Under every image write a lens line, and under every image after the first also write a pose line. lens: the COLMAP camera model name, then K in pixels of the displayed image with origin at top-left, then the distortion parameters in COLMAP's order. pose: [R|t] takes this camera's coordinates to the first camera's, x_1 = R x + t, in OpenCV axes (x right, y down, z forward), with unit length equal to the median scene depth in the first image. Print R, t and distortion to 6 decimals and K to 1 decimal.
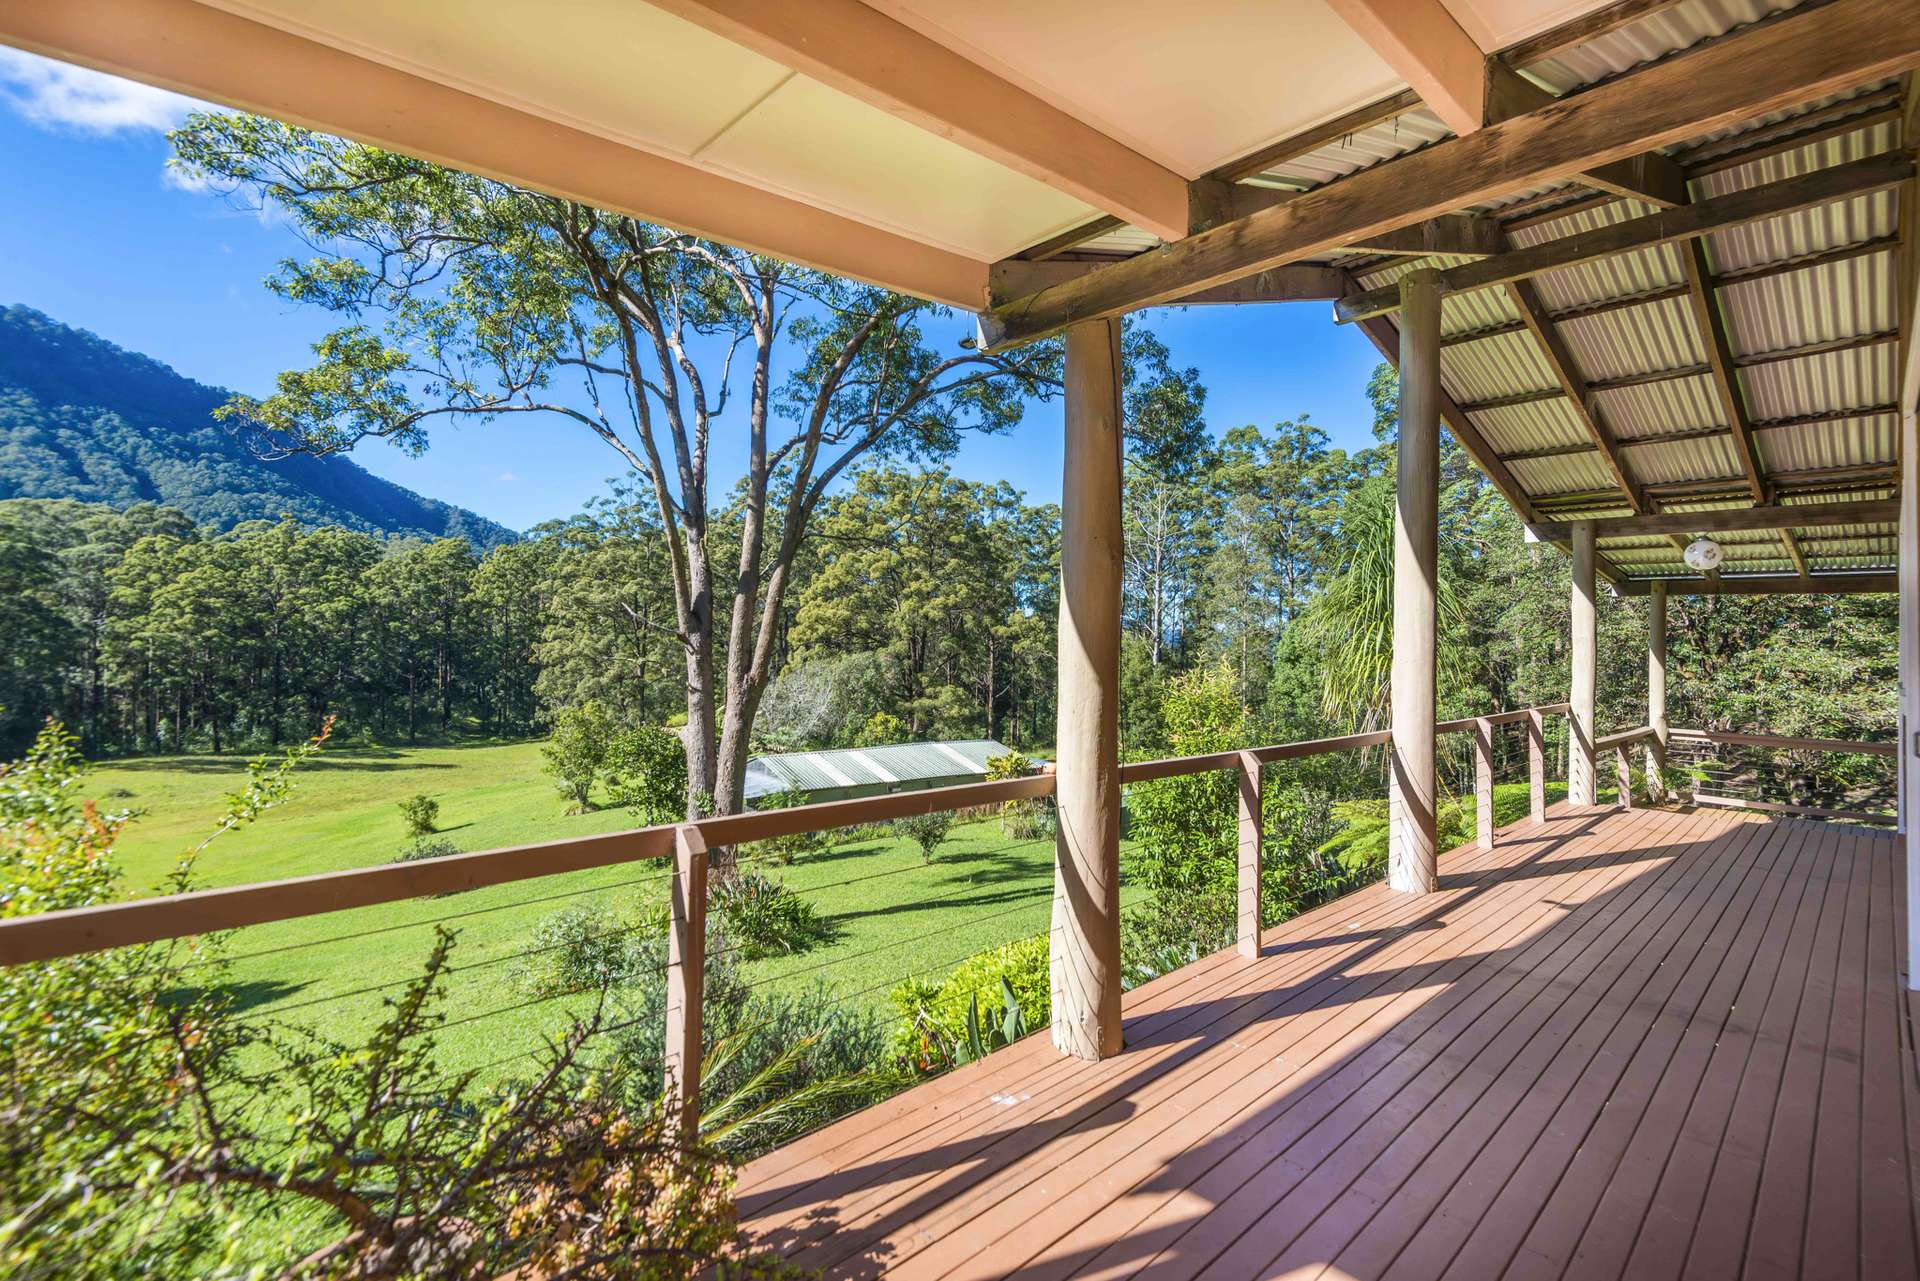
lens RADIAL K [[880.4, 0, 983.8], [0, 880.4, 623.0], [0, 0, 1]] dist [0.024355, -0.012839]
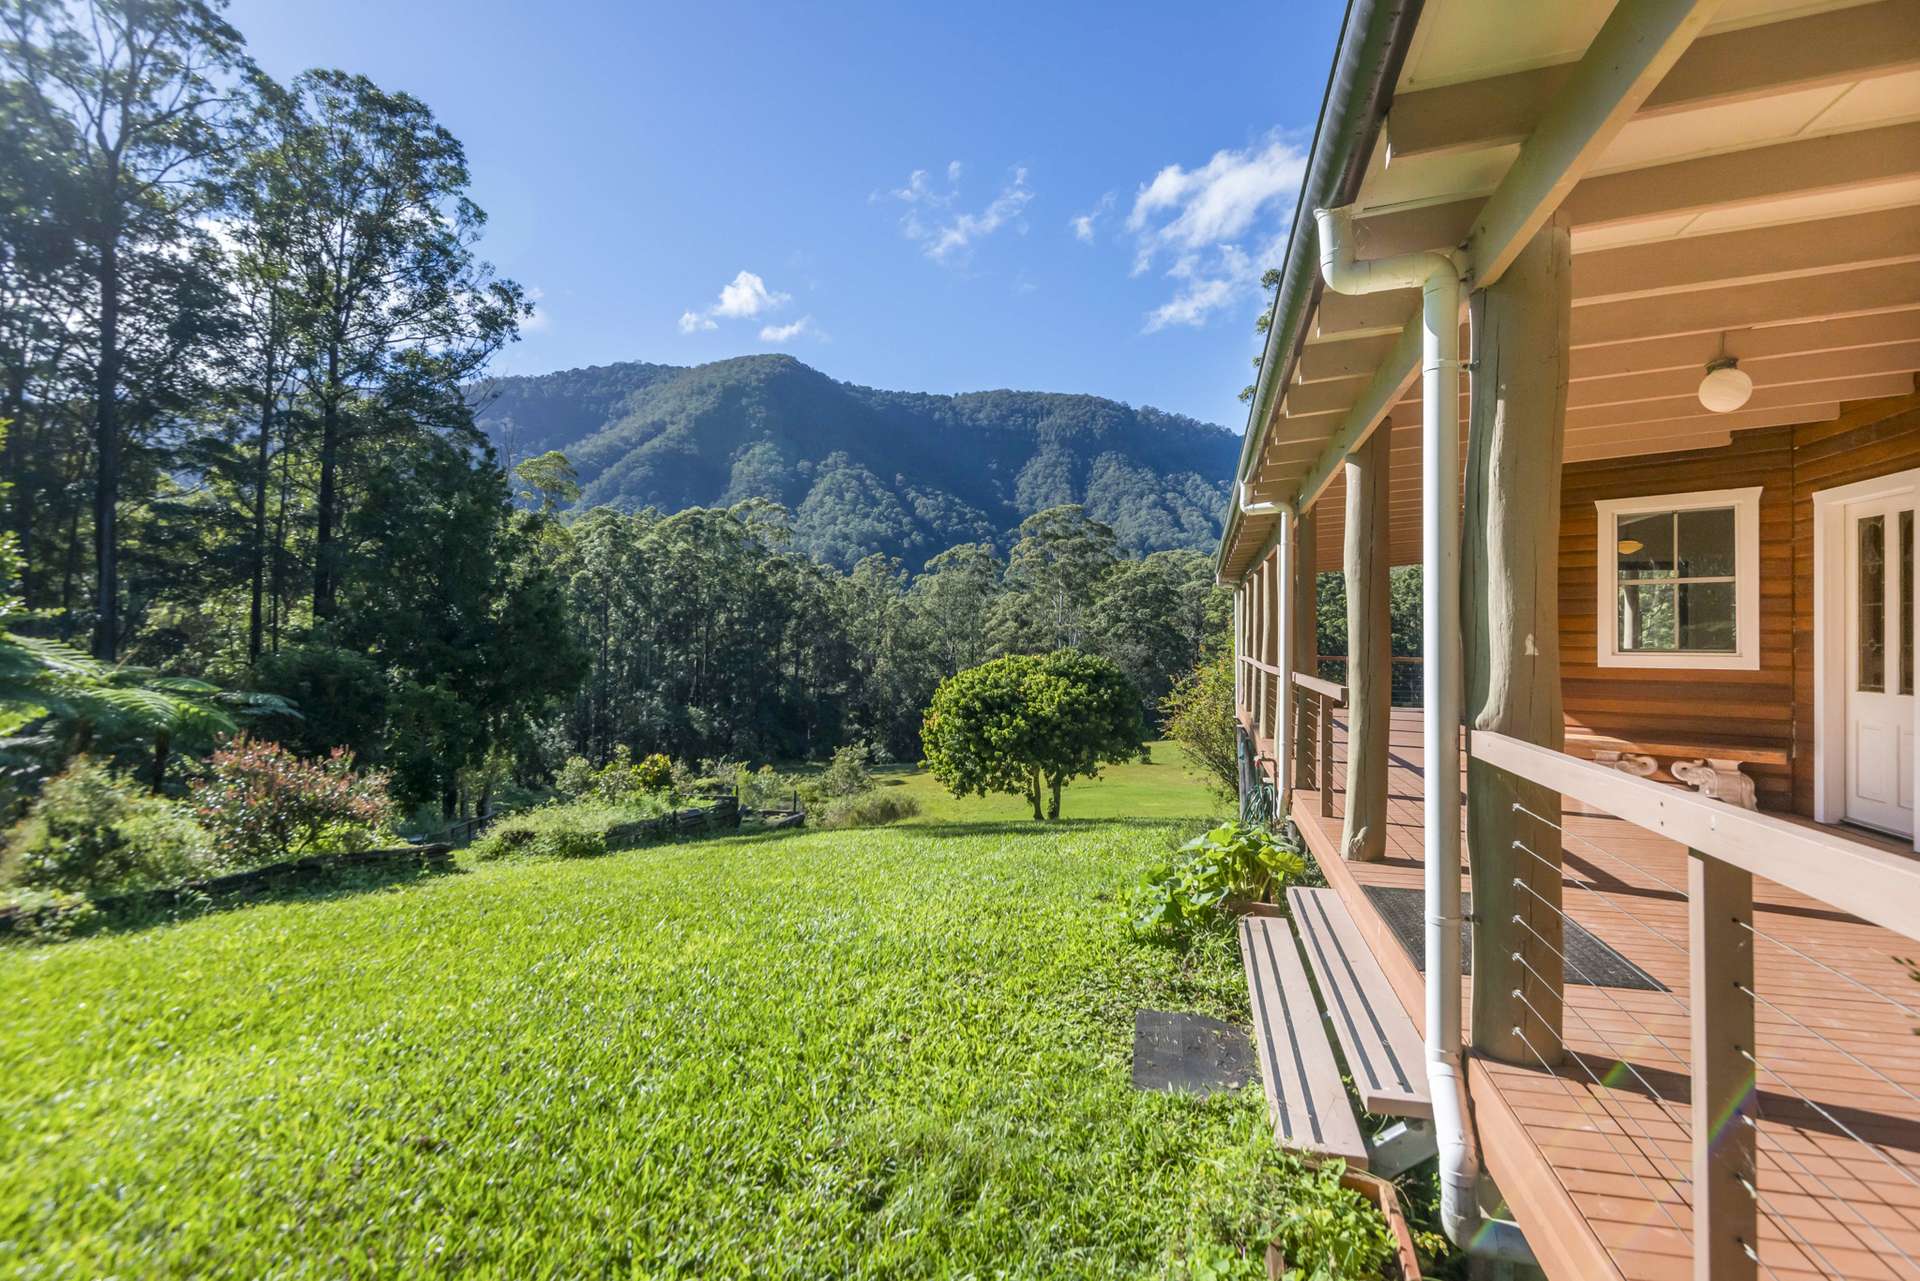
lens RADIAL K [[964.4, 0, 977.8], [0, 964.4, 630.8], [0, 0, 1]] dist [0.015948, -0.001544]
pose [[0.540758, -0.021944, -0.840892, 0.074157], [0.020554, 0.999706, -0.012870, 0.000748], [0.840927, -0.010324, 0.541050, -0.092177]]
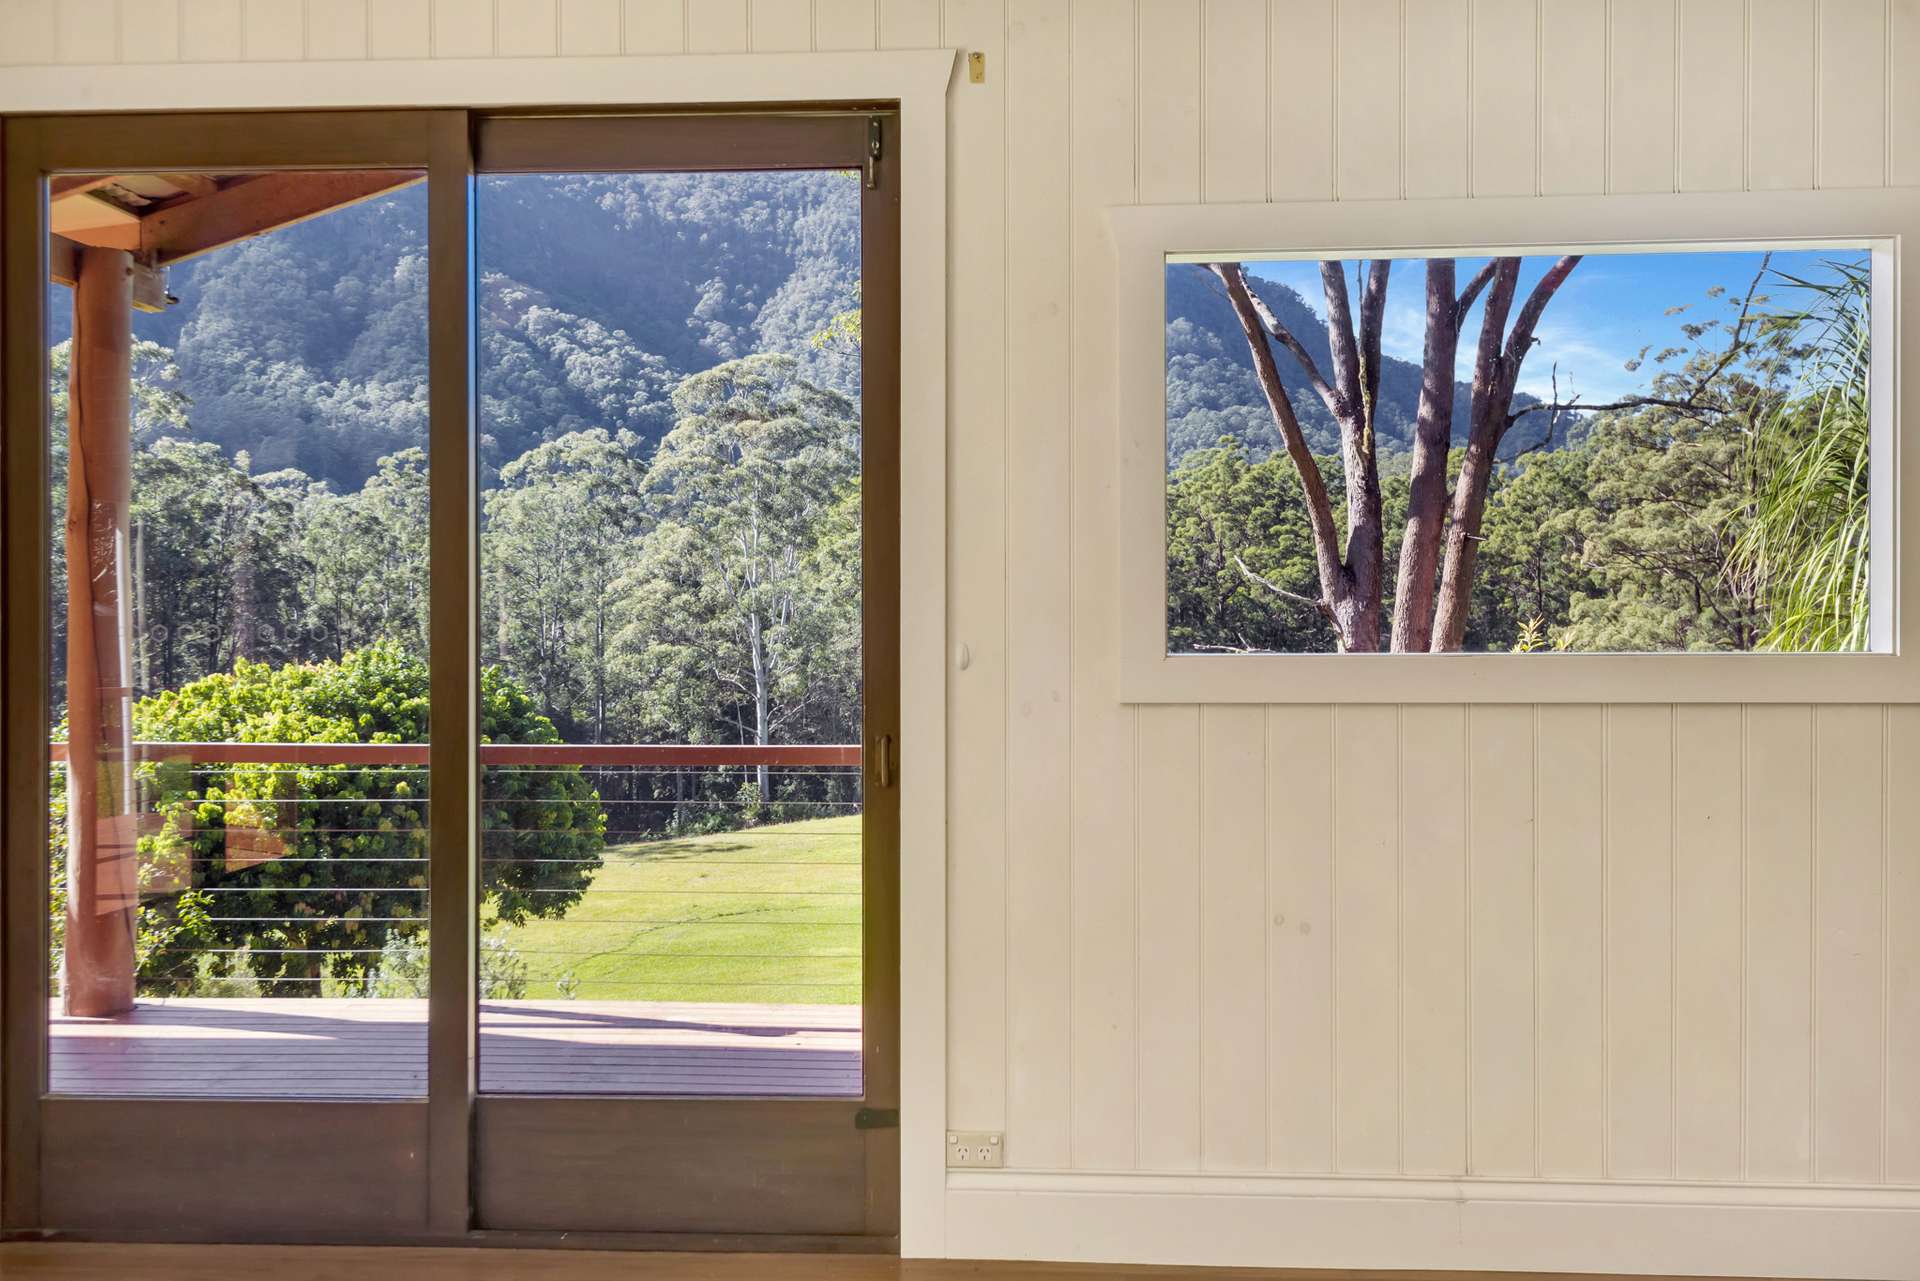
lens RADIAL K [[1720.3, 0, 980.3], [0, 1720.3, 615.8], [0, 0, 1]] dist [0.033621, -0.005843]
pose [[0.664678, -0.020320, -0.746853, 0.047885], [0.033428, 0.999438, 0.002558, 0.001327], [0.746382, -0.026666, 0.664984, 0.009505]]
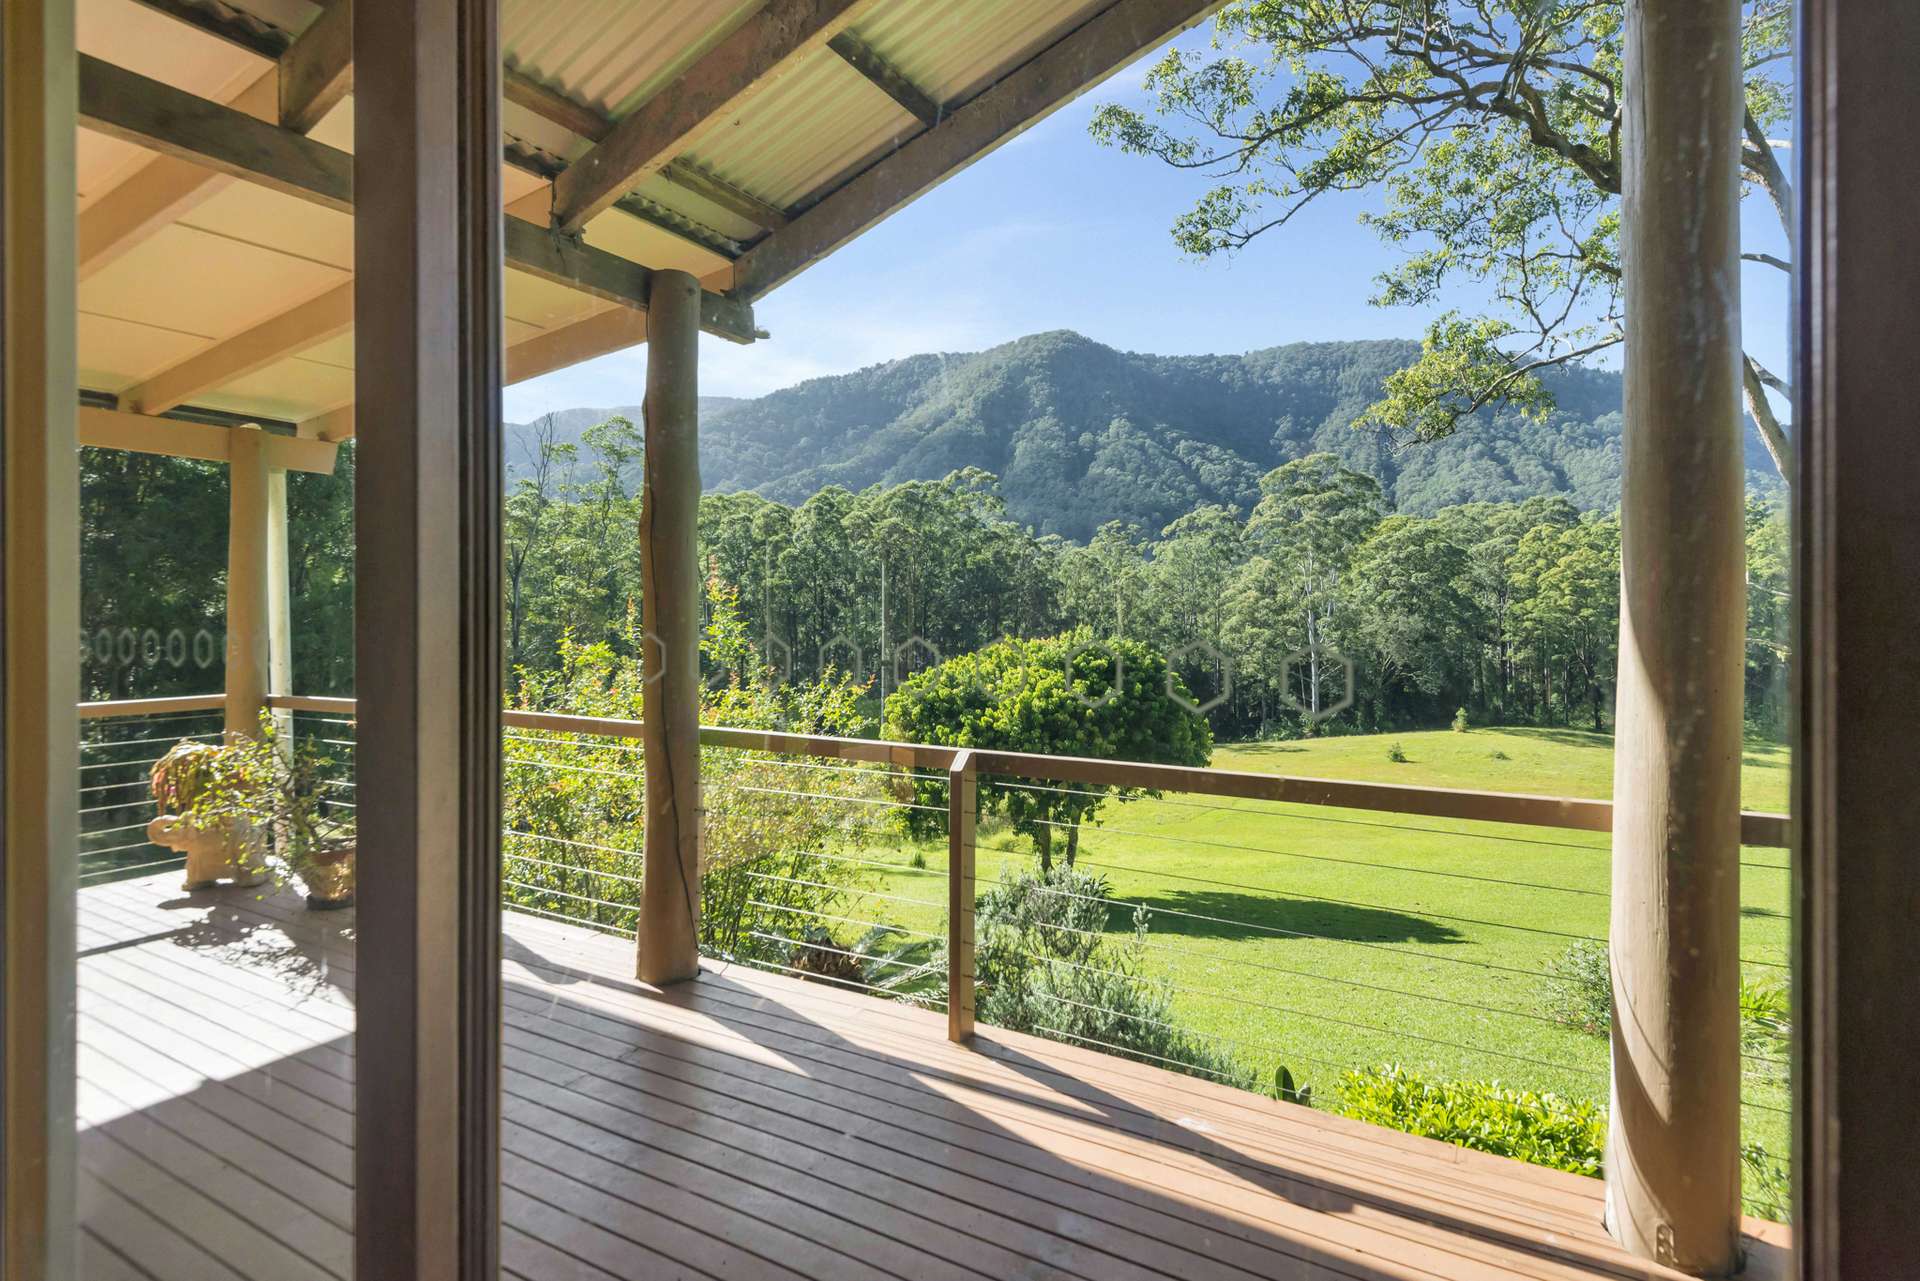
lens RADIAL K [[957.7, 0, 970.3], [0, 957.7, 617.3], [0, 0, 1]] dist [0.018351, -0.003421]
pose [[0.253246, -0.014561, -0.967292, 0.029190], [0.031139, 0.999491, -0.006894, 0.001328], [0.966901, -0.028375, 0.253571, 0.022606]]
